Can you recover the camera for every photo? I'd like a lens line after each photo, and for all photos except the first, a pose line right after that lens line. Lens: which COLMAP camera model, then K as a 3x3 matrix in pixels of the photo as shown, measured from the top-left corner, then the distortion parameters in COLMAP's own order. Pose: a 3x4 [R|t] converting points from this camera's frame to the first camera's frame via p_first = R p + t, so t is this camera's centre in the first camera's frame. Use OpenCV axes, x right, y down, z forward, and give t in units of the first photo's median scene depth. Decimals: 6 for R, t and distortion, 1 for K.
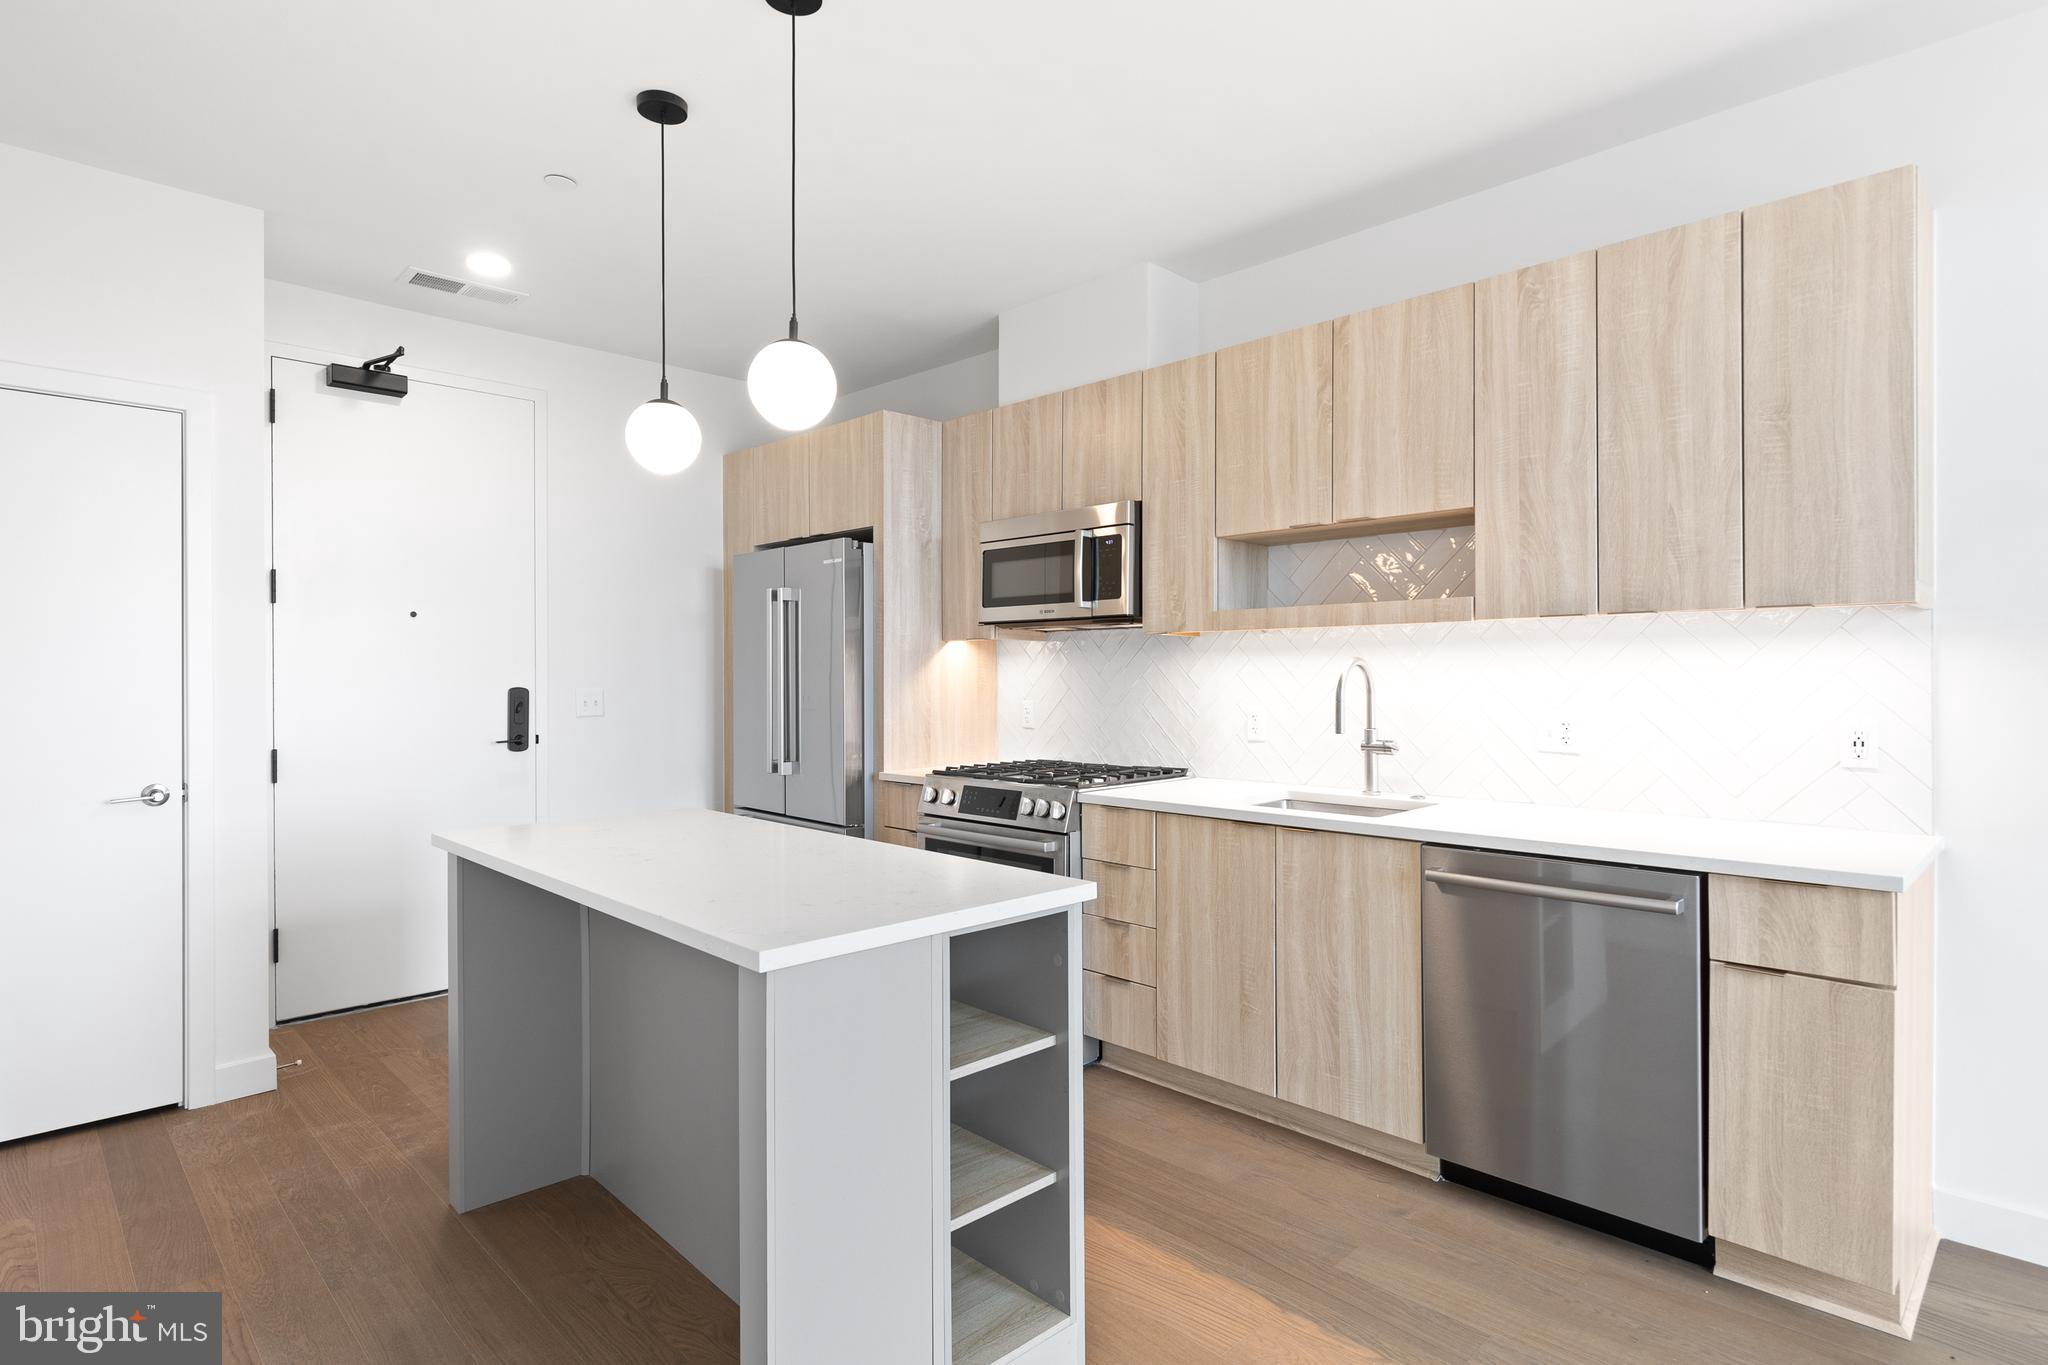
lens RADIAL K [[1083.7, 0, 1024.1], [0, 1083.7, 674.6], [0, 0, 1]] dist [-0.001314, 0.000833]
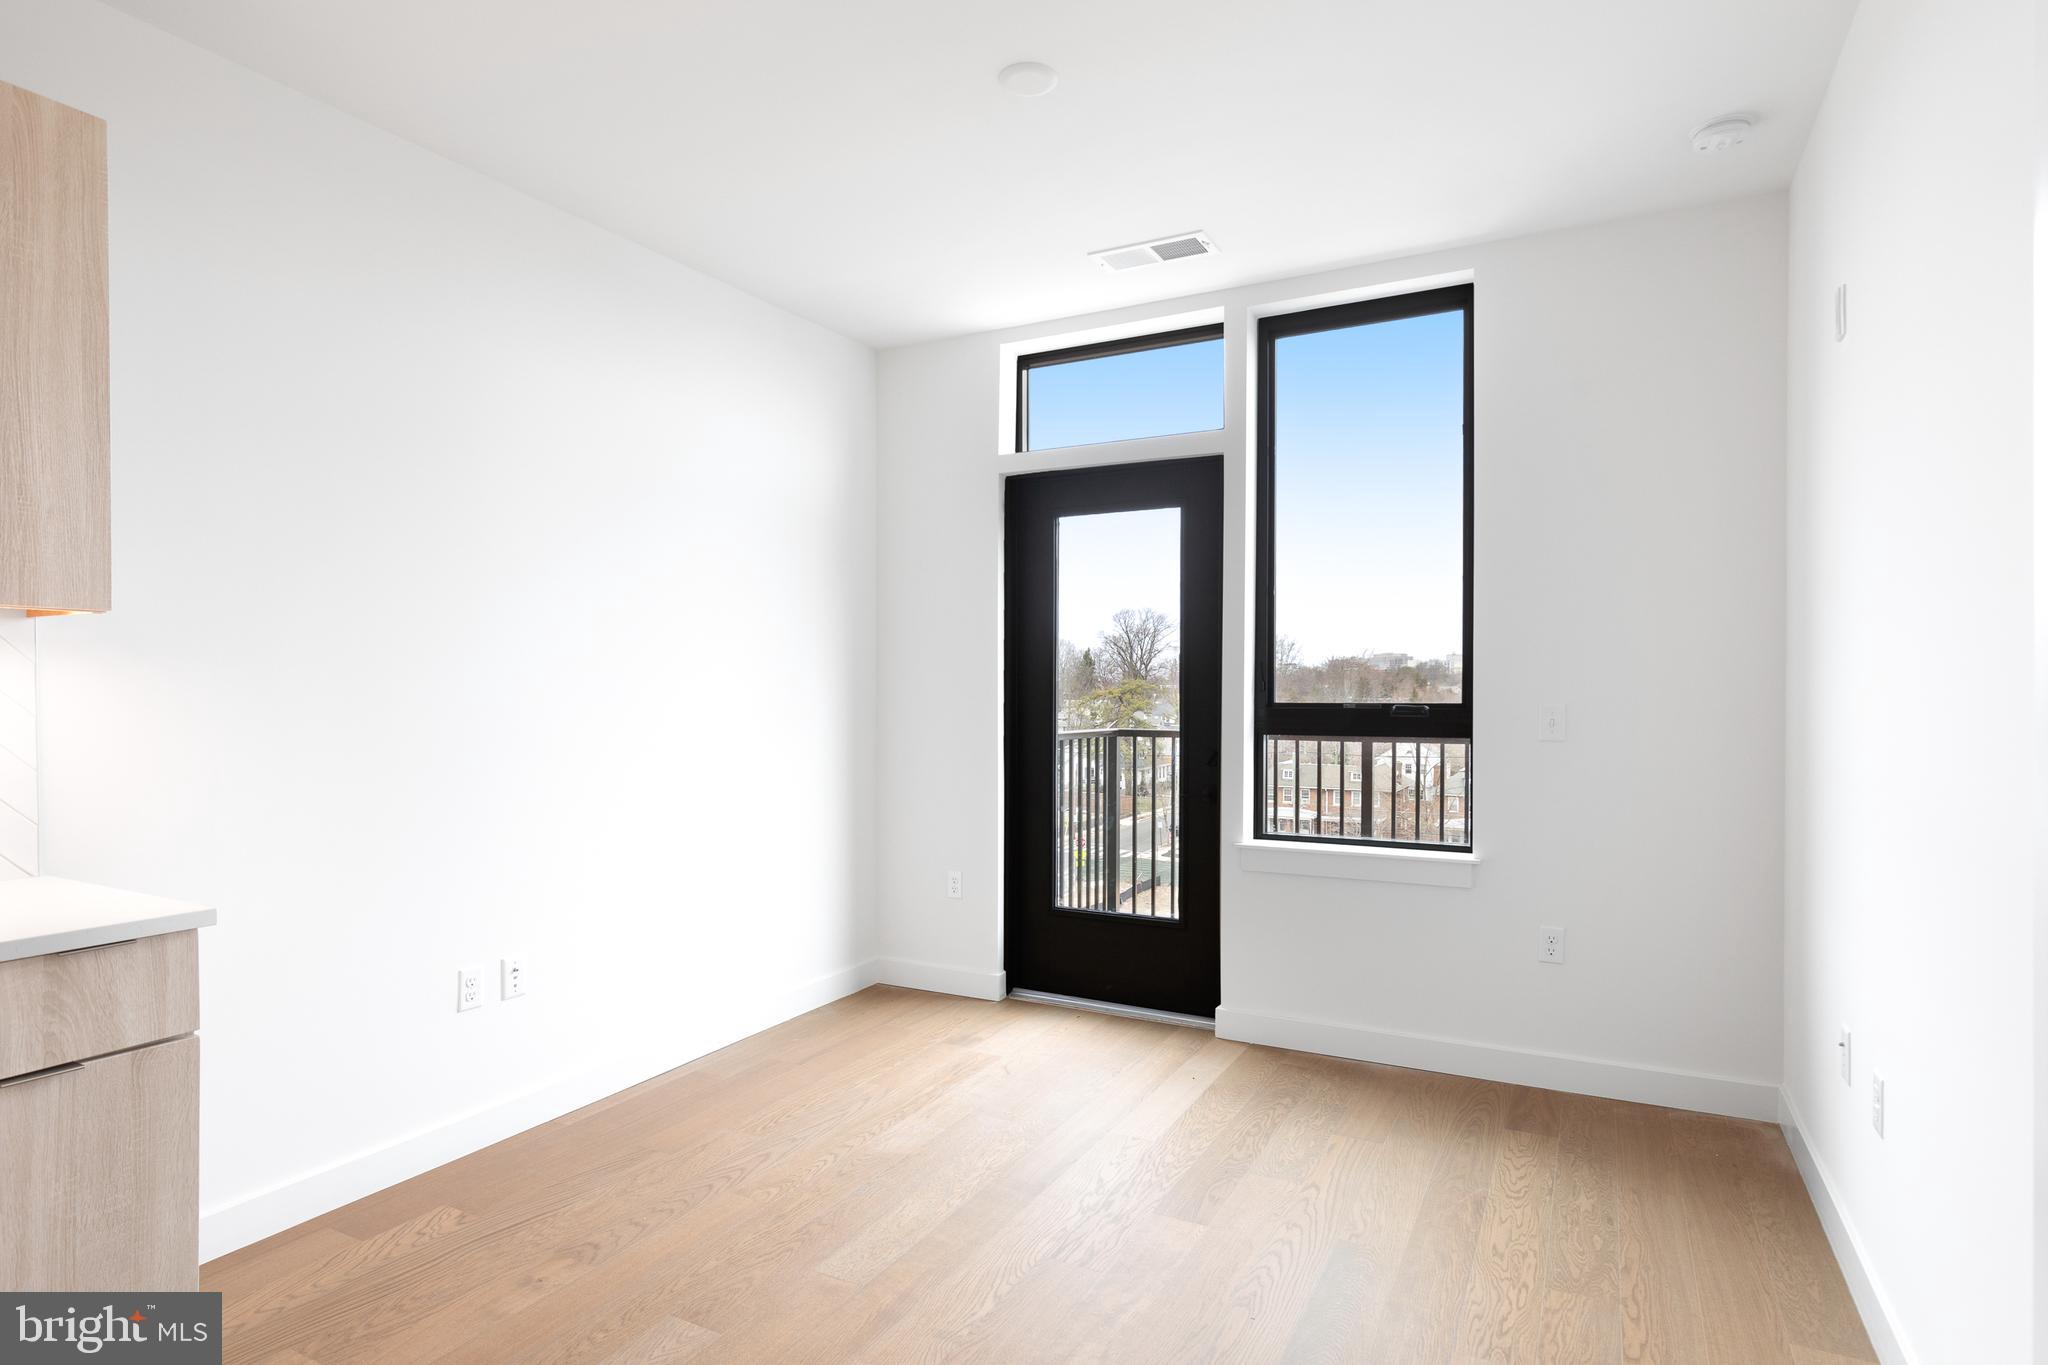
lens RADIAL K [[1083.7, 0, 1040.7], [0, 1083.7, 690.7], [0, 0, 1]] dist [-0.001314, 0.000833]
pose [[-0.306849, 0.002376, 0.951755, -0.281194], [-0.000595, 0.999996, -0.002688, 0.001000], [-0.951758, -0.001391, -0.306847, 0.570178]]
